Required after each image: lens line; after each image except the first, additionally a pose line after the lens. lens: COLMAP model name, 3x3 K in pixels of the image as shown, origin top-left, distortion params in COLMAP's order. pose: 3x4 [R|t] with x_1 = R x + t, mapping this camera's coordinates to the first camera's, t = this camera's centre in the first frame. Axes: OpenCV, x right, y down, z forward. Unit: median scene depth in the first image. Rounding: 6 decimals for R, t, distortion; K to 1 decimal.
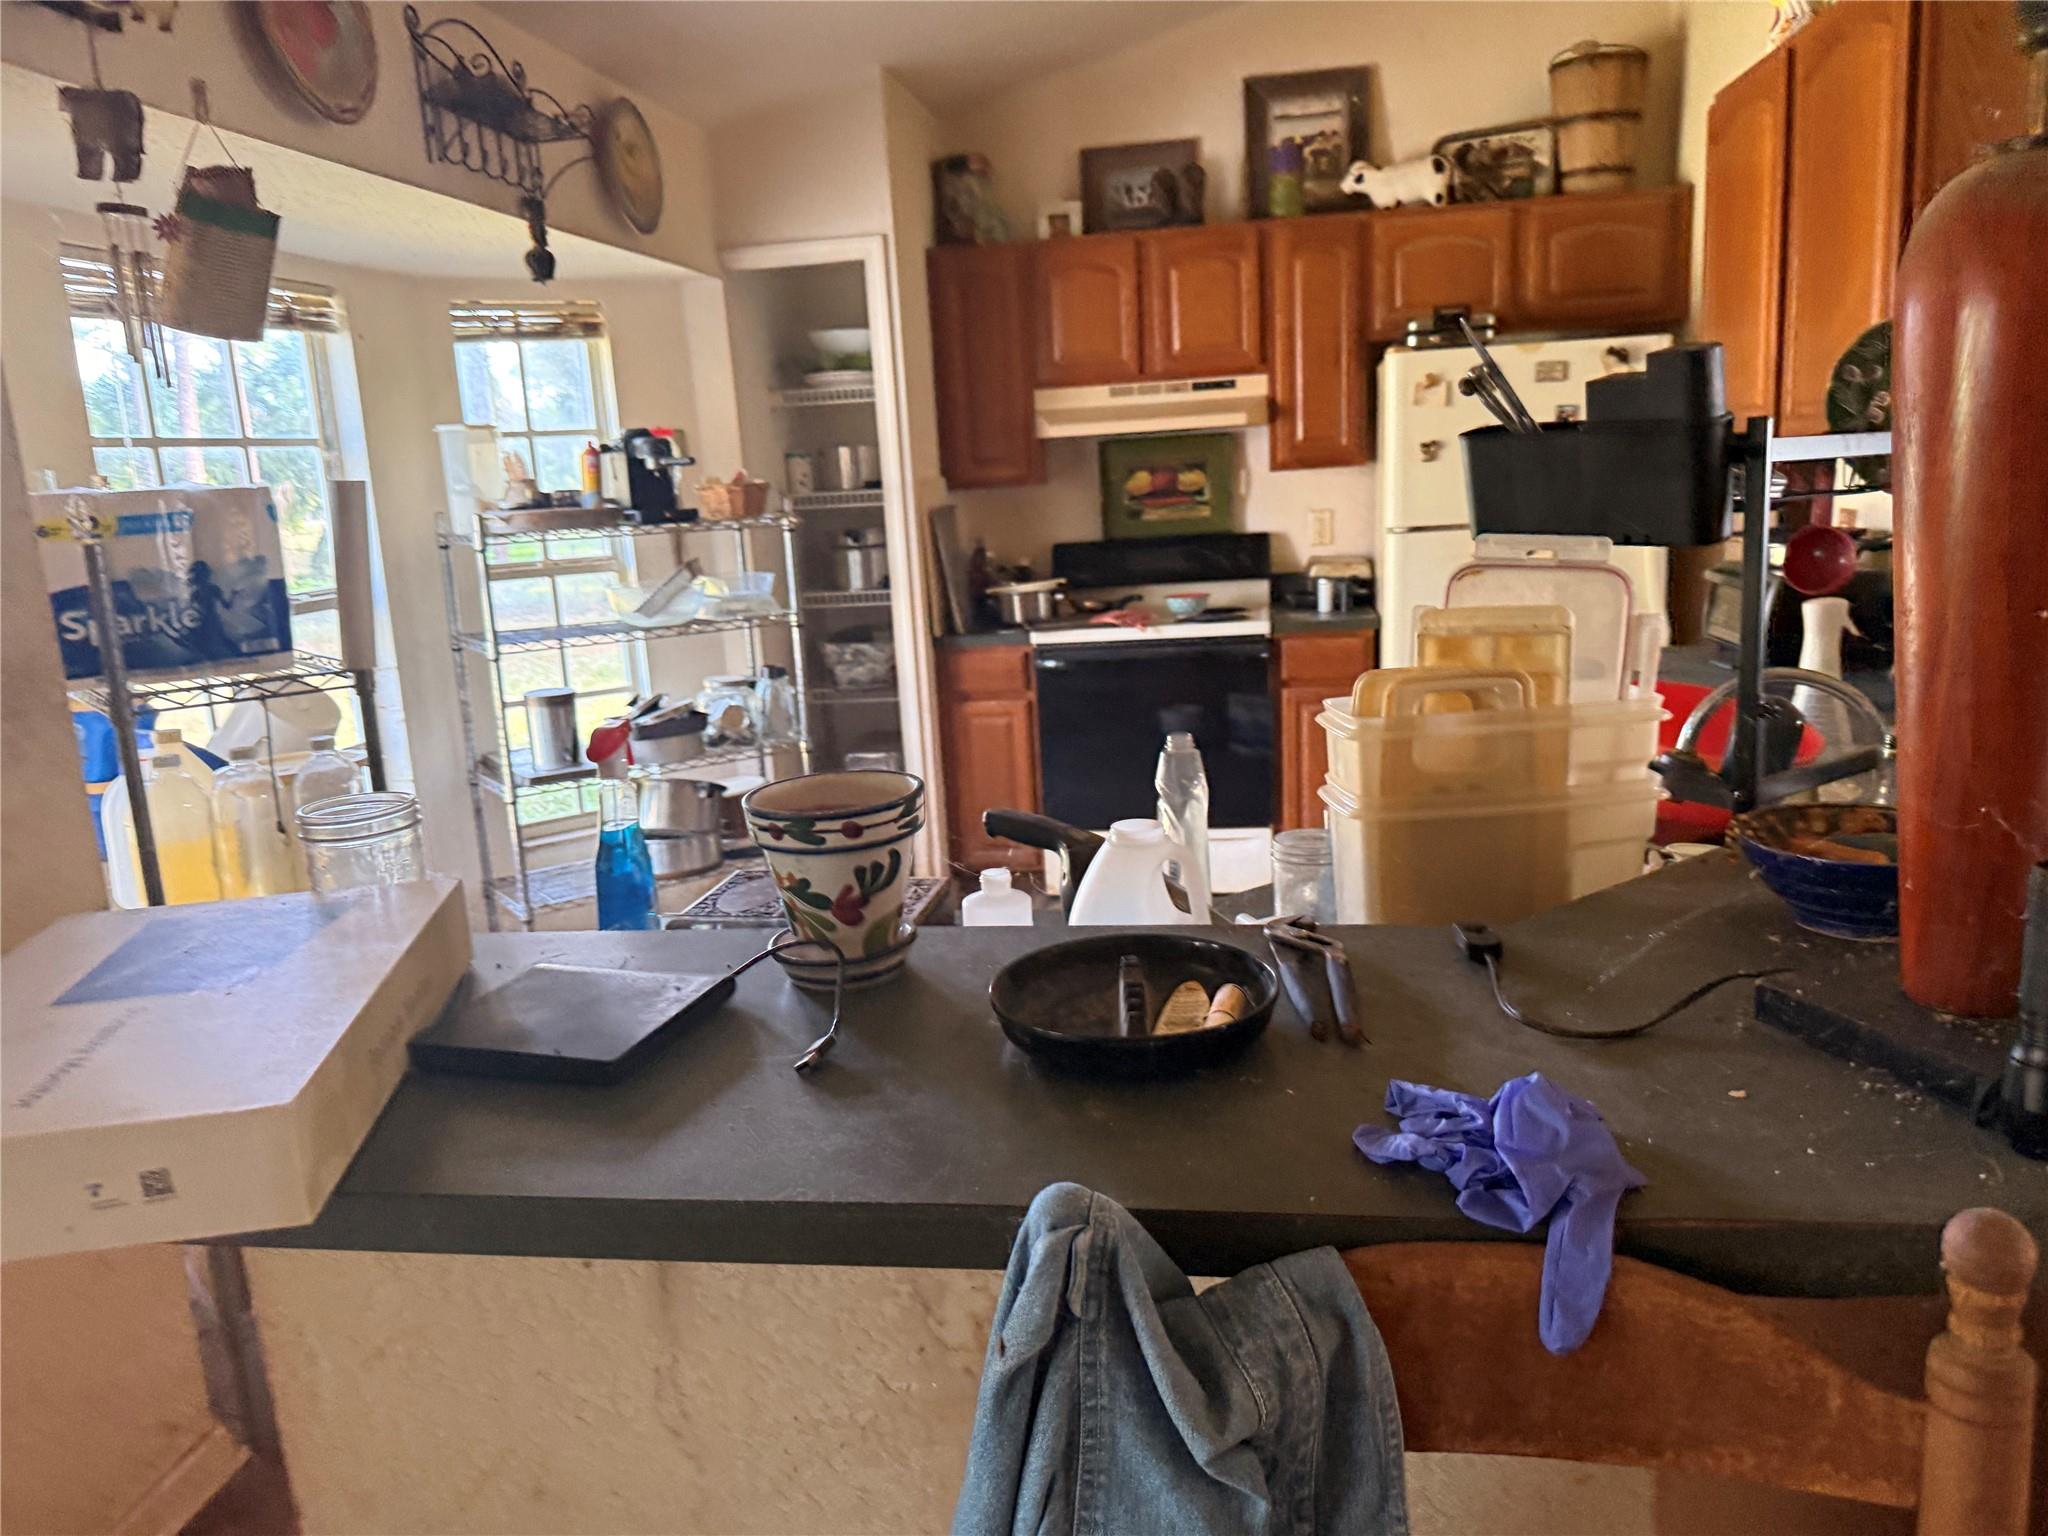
lens RADIAL K [[1424.9, 0, 1013.3], [0, 1424.9, 780.1], [0, 0, 1]] dist [0.024816, -0.060016]
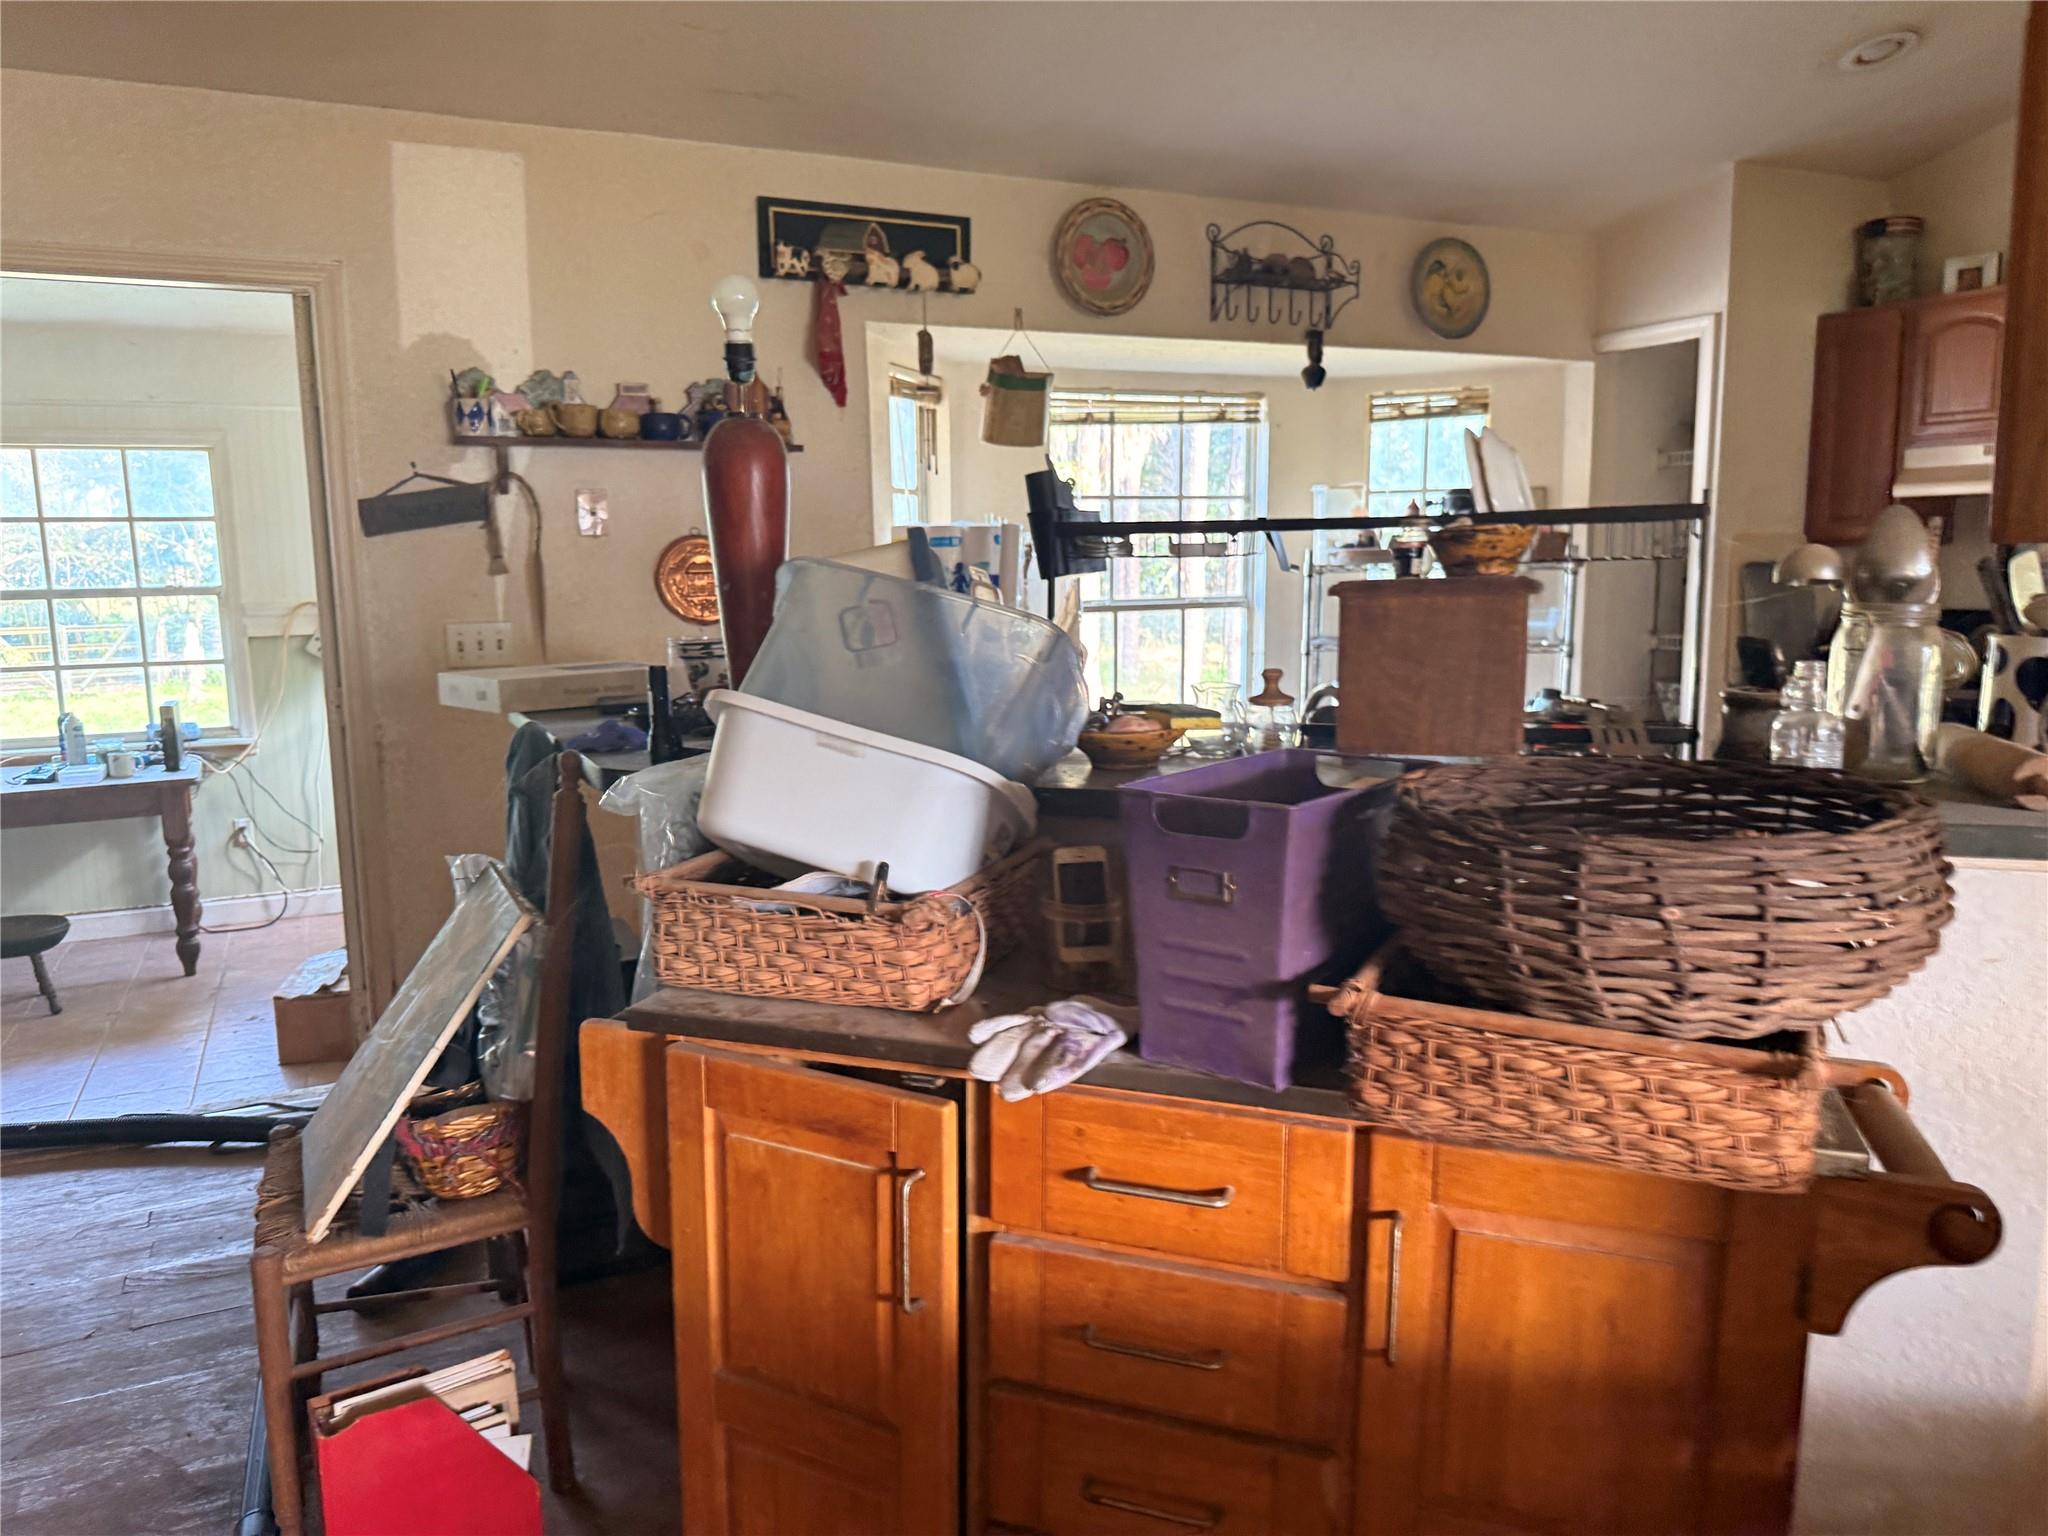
lens RADIAL K [[1424.9, 0, 1027.0], [0, 1424.9, 768.8], [0, 0, 1]] dist [0.024816, -0.060016]
pose [[0.591818, 0.160267, -0.789978, 0.476095], [-0.190254, 0.980119, 0.056312, -0.000748], [0.783297, 0.116970, 0.610544, -0.036197]]
